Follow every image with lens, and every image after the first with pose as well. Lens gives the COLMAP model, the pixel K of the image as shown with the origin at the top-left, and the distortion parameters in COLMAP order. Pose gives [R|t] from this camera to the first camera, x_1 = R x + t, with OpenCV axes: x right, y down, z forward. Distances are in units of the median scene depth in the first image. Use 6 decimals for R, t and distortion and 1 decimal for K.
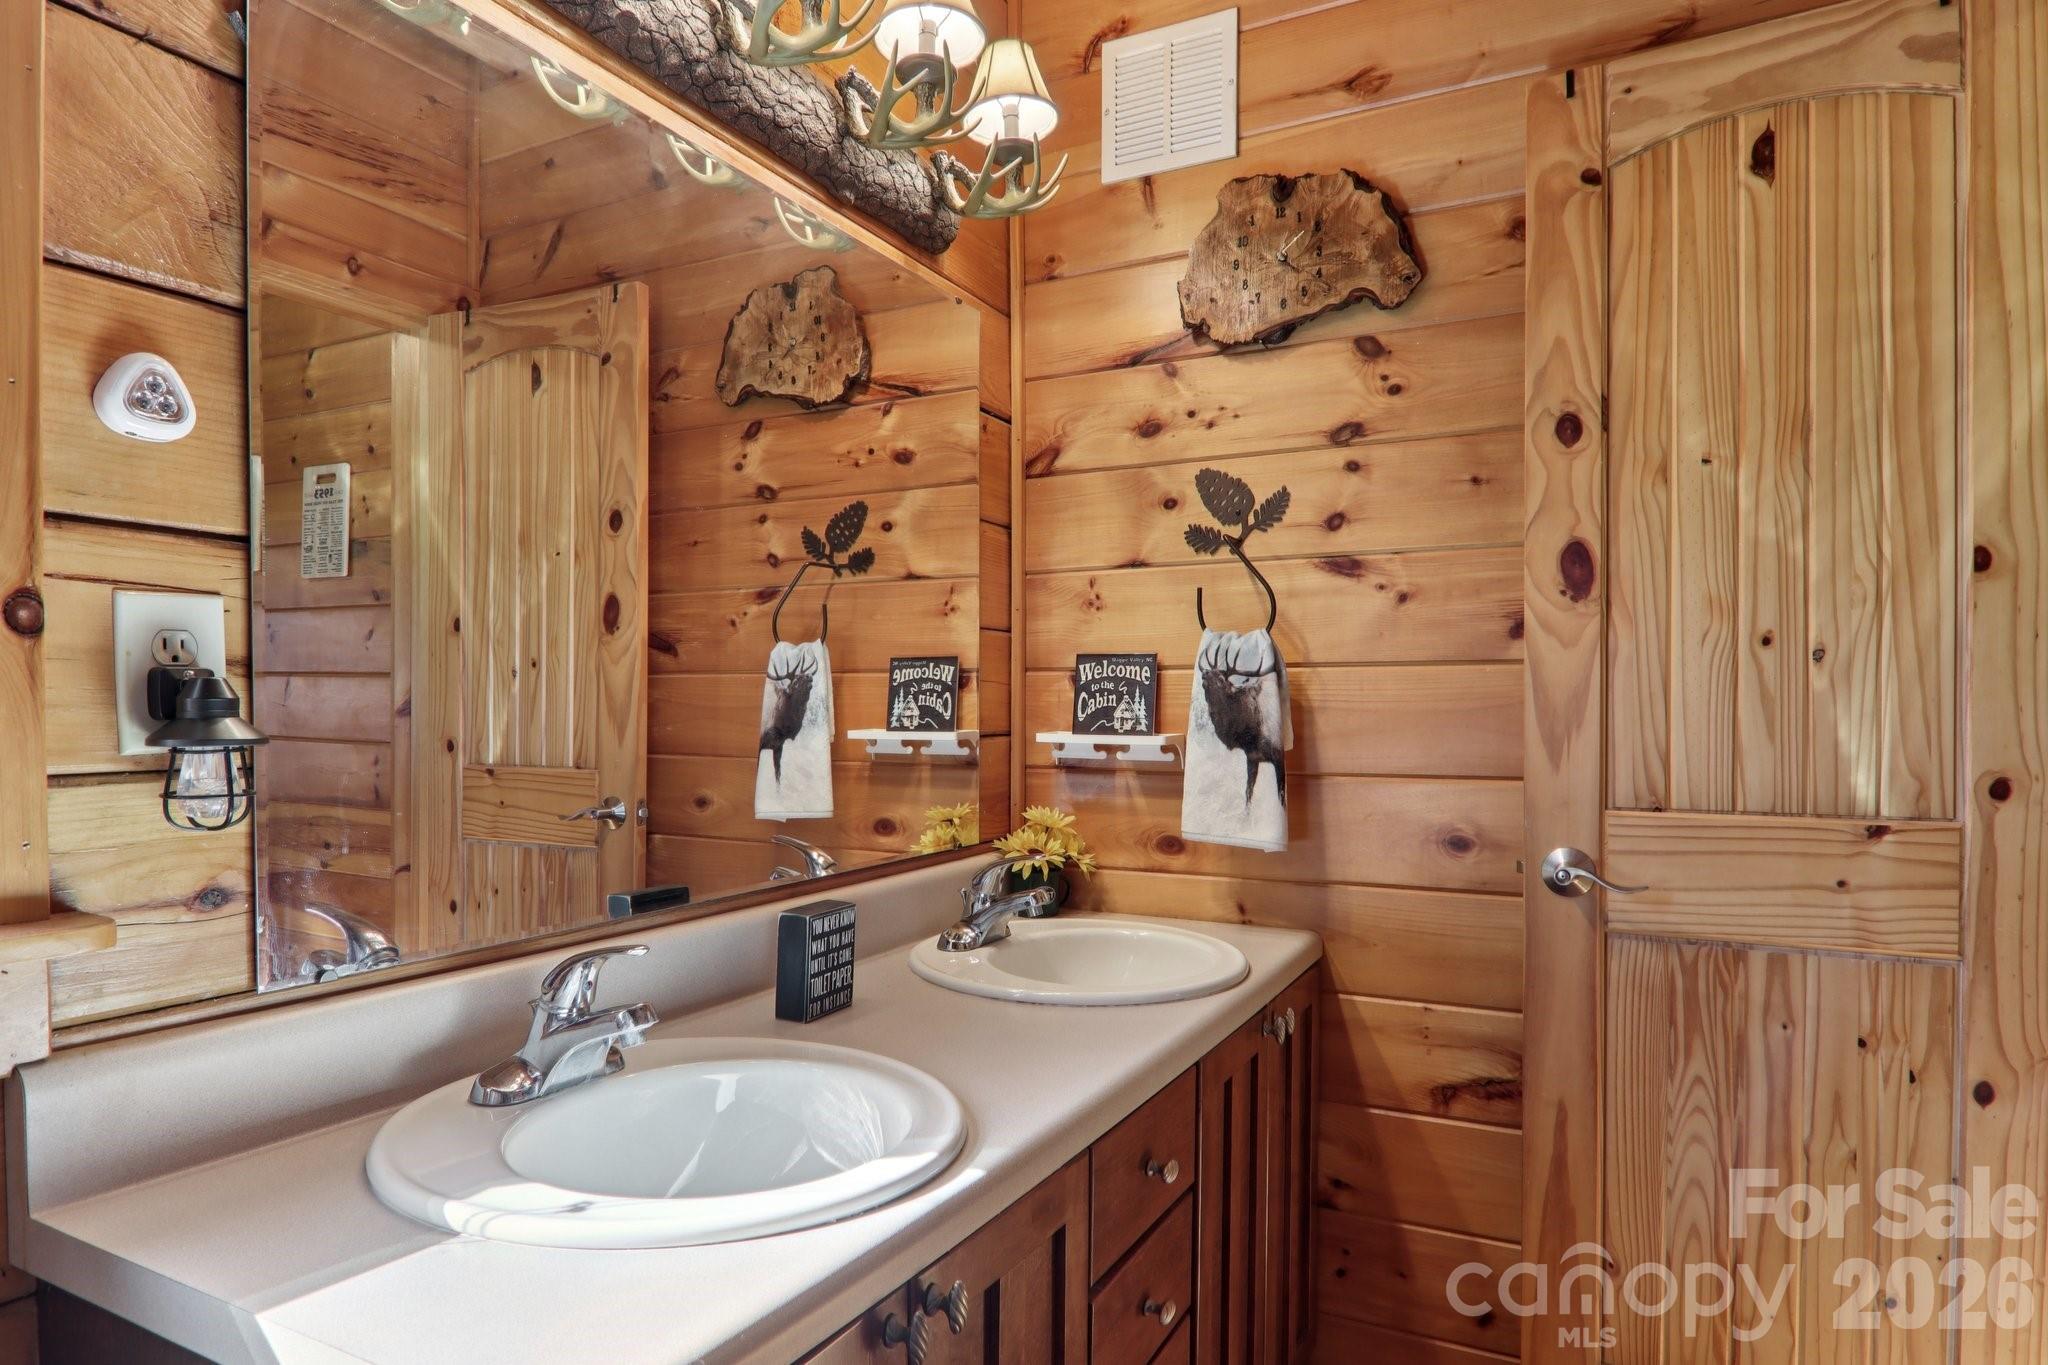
lens RADIAL K [[1185.8, 0, 1024.0], [0, 1185.8, 682.5], [0, 0, 1]] dist [-0.002840, -0.001755]
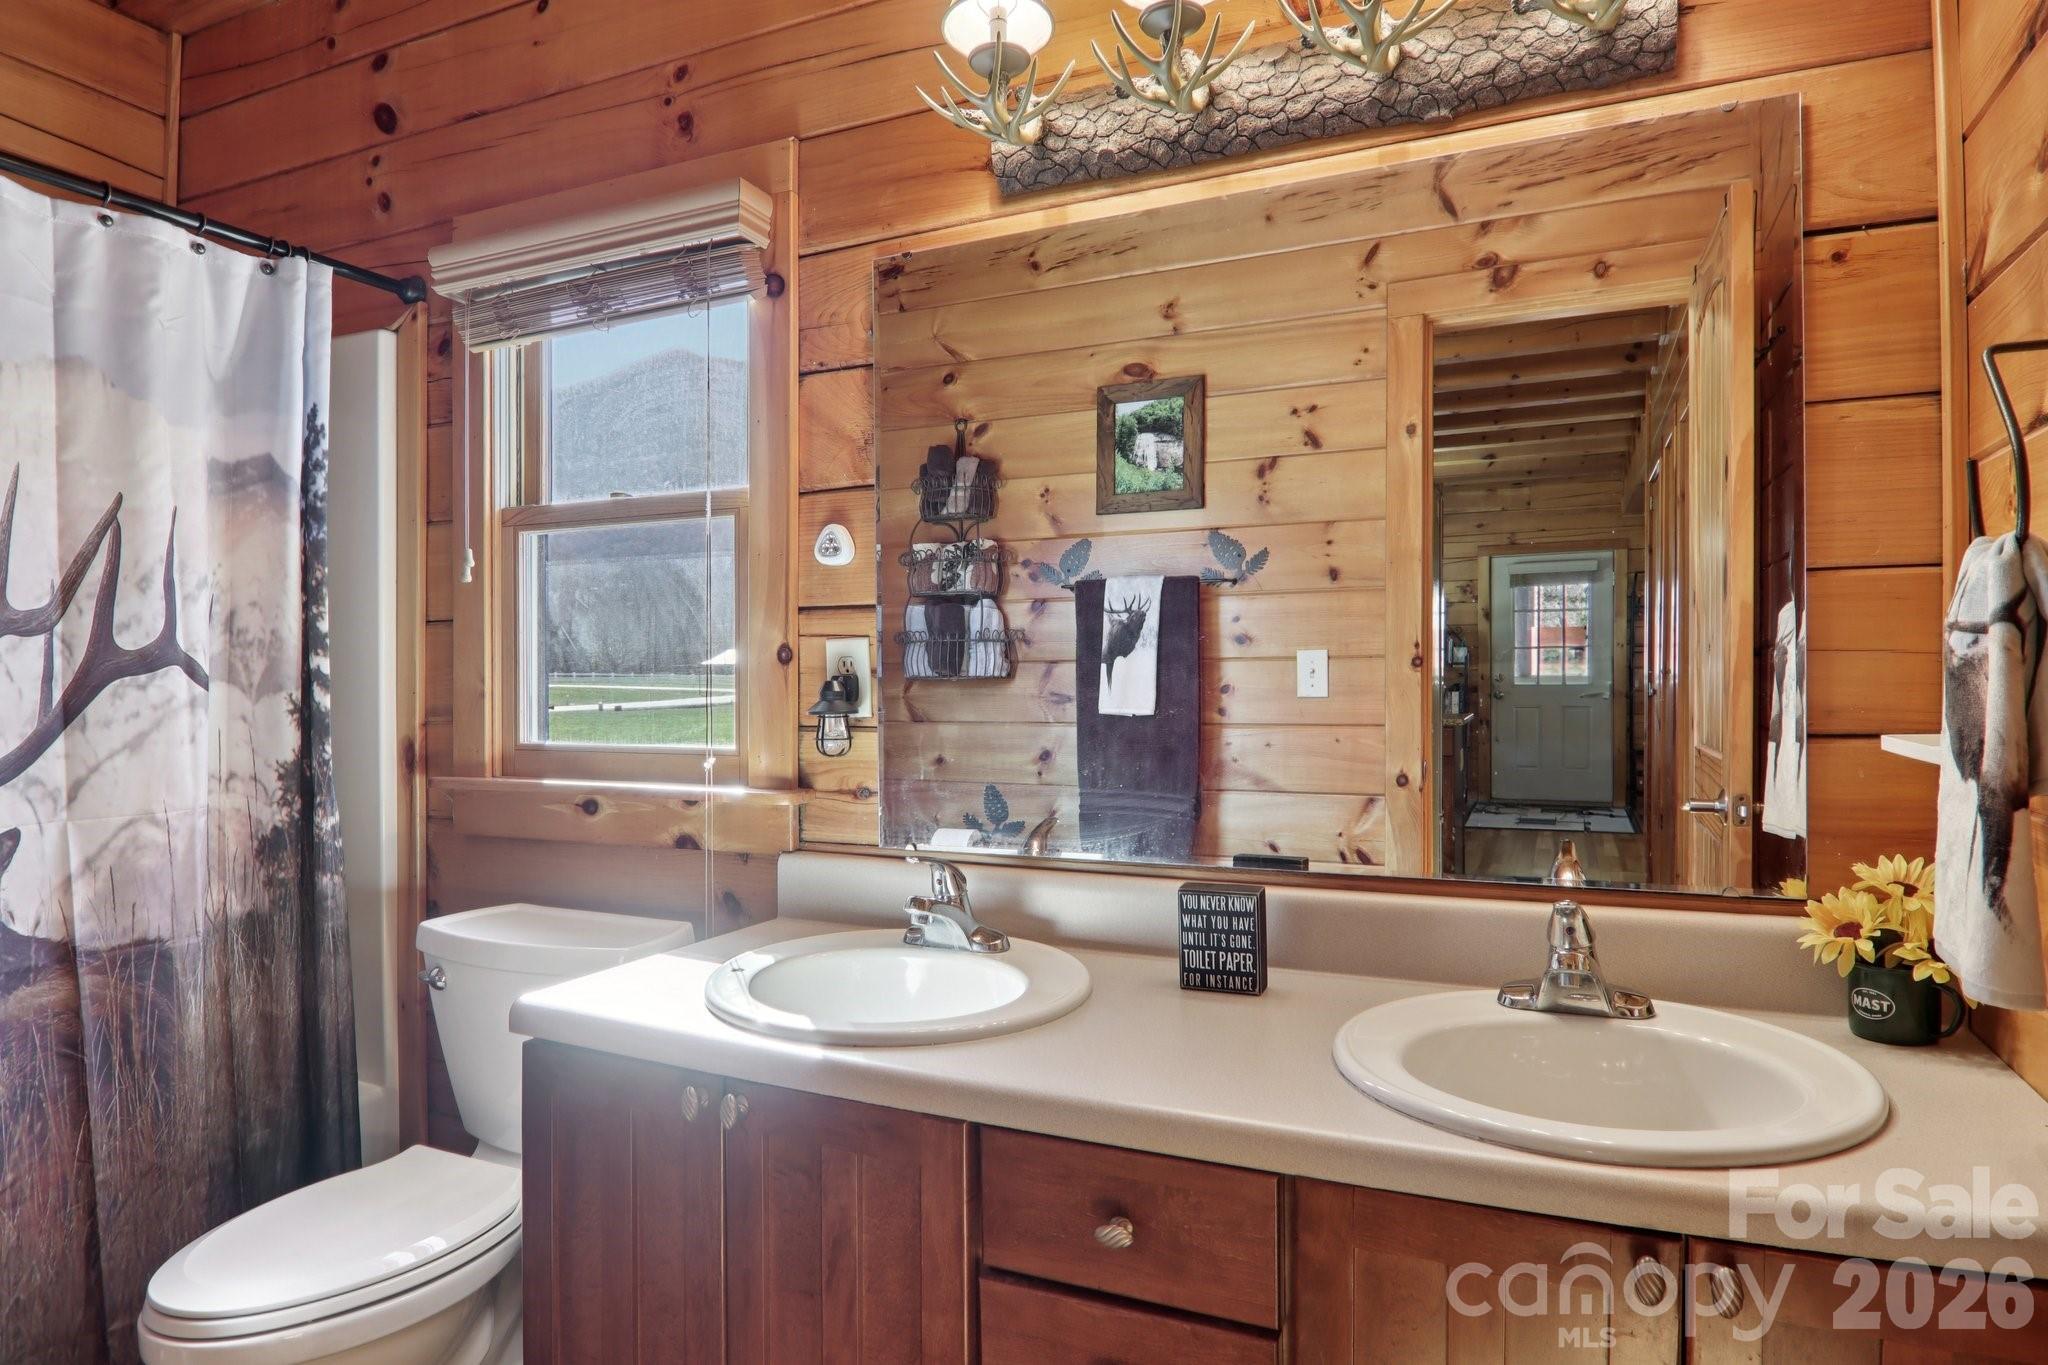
lens RADIAL K [[1185.8, 0, 1024.0], [0, 1185.8, 682.5], [0, 0, 1]] dist [-0.002840, -0.001755]
pose [[0.050461, -0.011247, -0.998663, 0.867040], [0.017238, 0.999797, -0.010389, 0.017268], [0.998577, -0.016690, 0.050644, 0.783821]]
